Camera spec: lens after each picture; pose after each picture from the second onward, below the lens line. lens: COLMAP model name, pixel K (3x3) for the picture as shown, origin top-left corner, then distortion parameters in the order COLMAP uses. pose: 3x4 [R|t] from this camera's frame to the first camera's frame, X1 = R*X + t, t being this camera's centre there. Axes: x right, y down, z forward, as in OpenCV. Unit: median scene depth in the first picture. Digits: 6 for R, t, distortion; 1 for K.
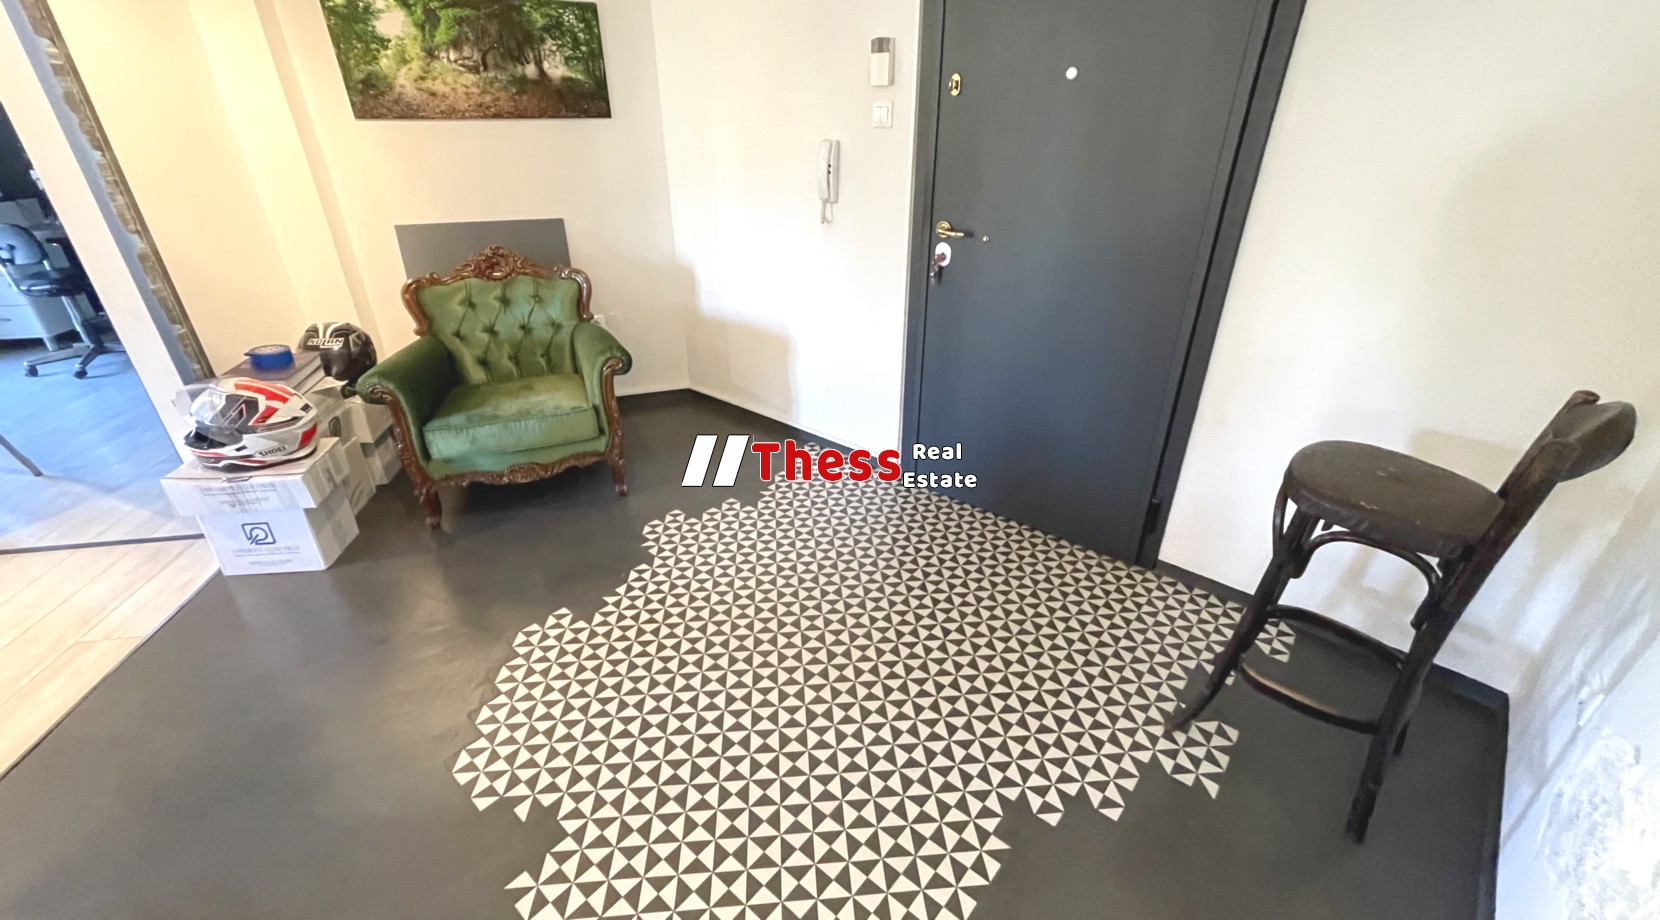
lens RADIAL K [[670.7, 0, 829.5], [0, 670.7, 455.3], [0, 0, 1]] dist [-0.001383, 0.000901]
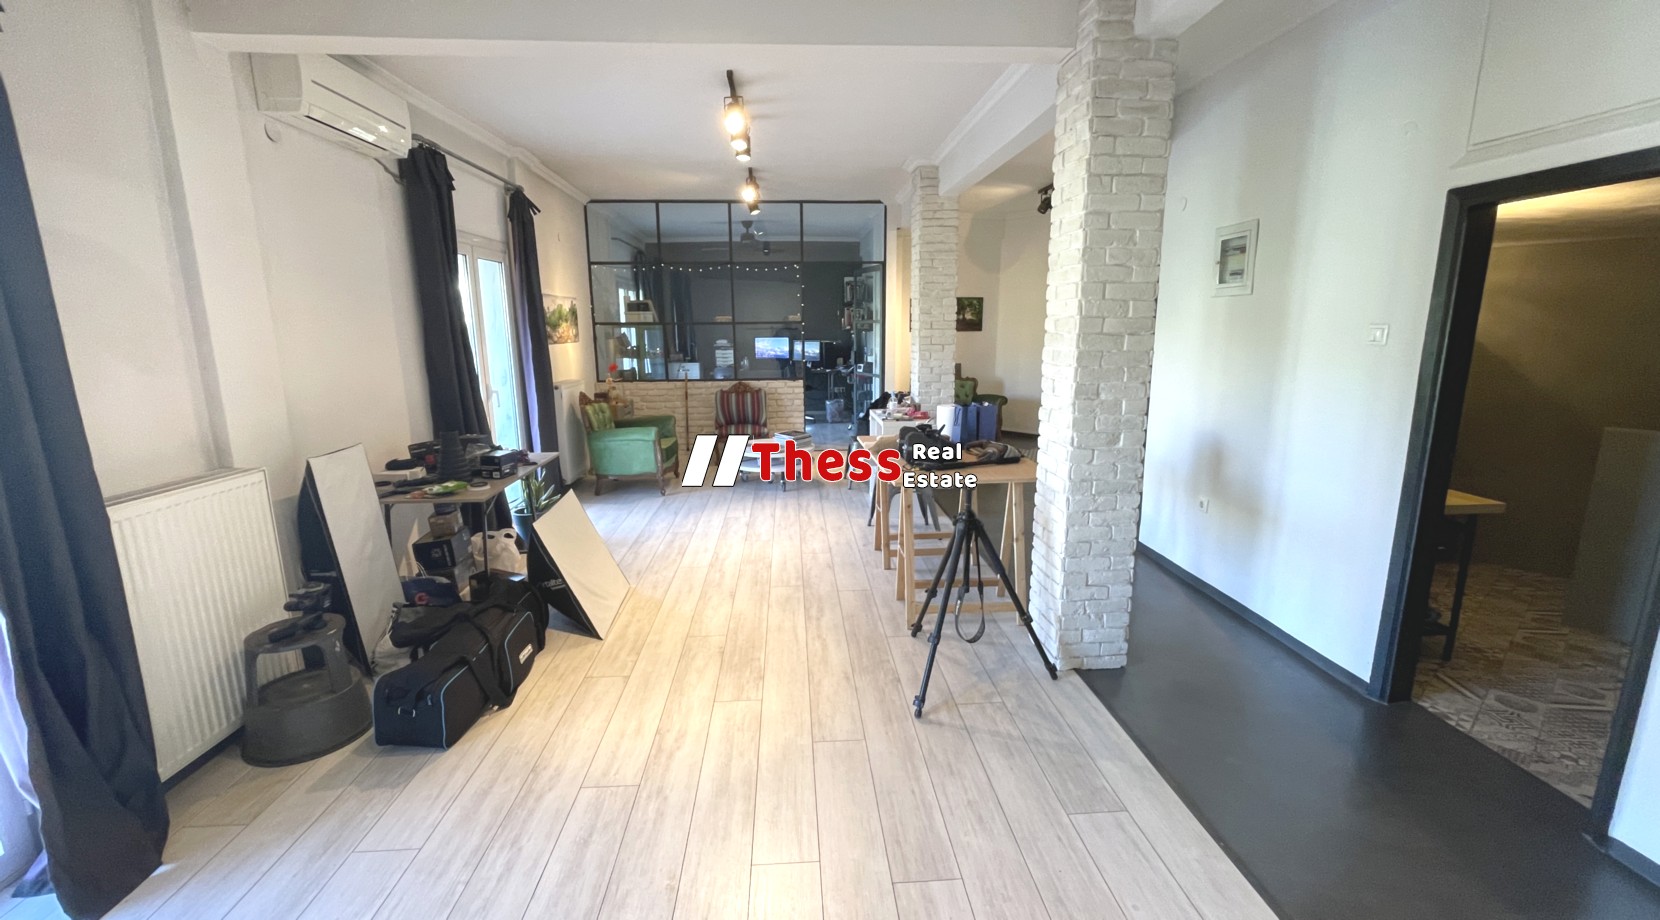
lens RADIAL K [[668.3, 0, 830.3], [0, 668.3, 458.2], [0, 0, 1]] dist [-0.001081, 0.000403]
pose [[0.994765, 0.016854, -0.100786, -0.754542], [-0.043373, 0.962690, -0.267109, 0.938909], [0.092524, 0.270082, 0.958381, -1.909014]]
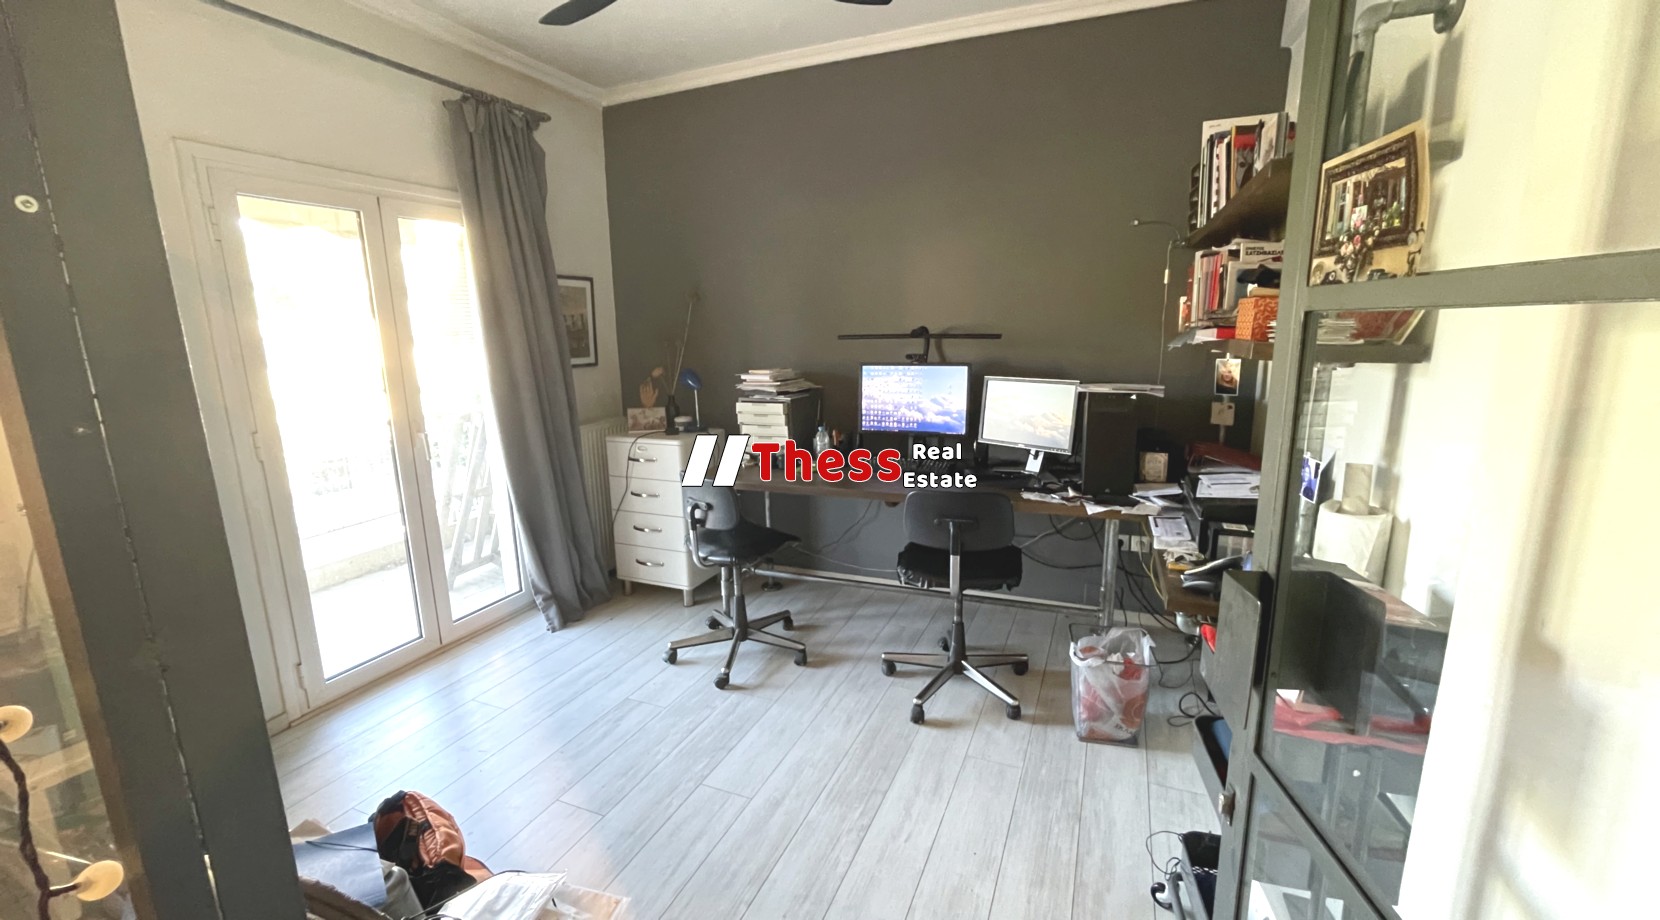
lens RADIAL K [[670.7, 0, 829.5], [0, 670.7, 455.3], [0, 0, 1]] dist [-0.001383, 0.000901]
pose [[0.841539, 0.095424, -0.531702, -0.975732], [-0.233561, 0.951793, -0.198847, -0.338875], [0.487095, 0.291522, 0.823258, 0.593953]]
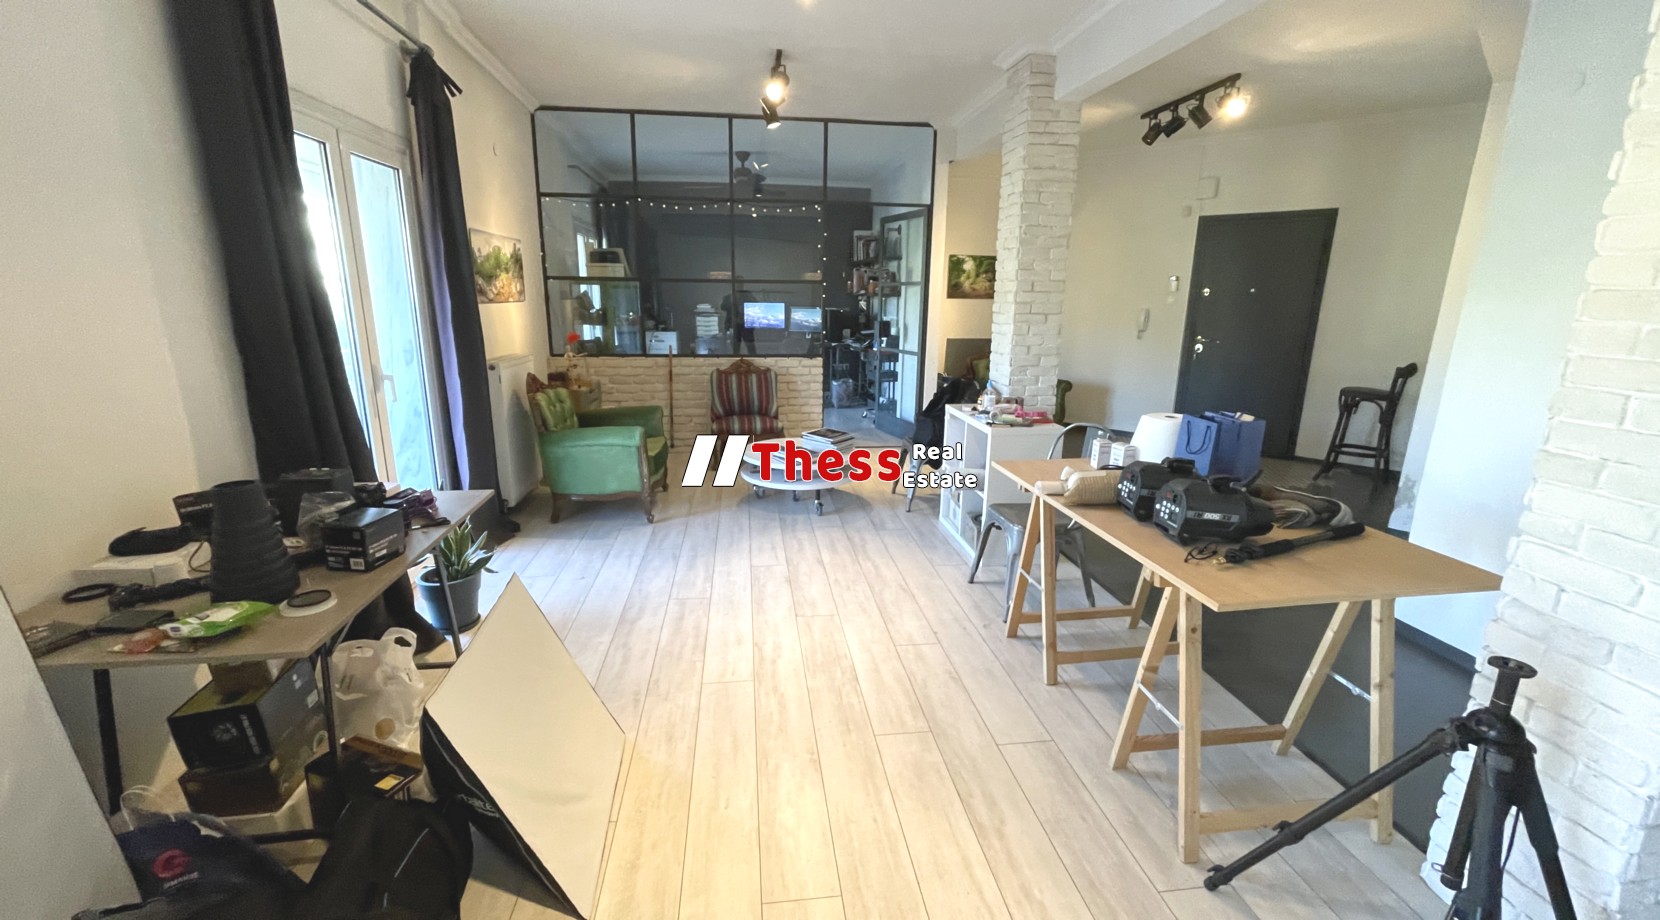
lens RADIAL K [[670.7, 0, 829.5], [0, 670.7, 455.3], [0, 0, 1]] dist [-0.001383, 0.000901]
pose [[0.999103, 0.025927, -0.033485, -1.055223], [-0.032996, 0.972218, -0.231742, 0.690757], [0.026546, 0.232639, 0.972201, -1.361709]]
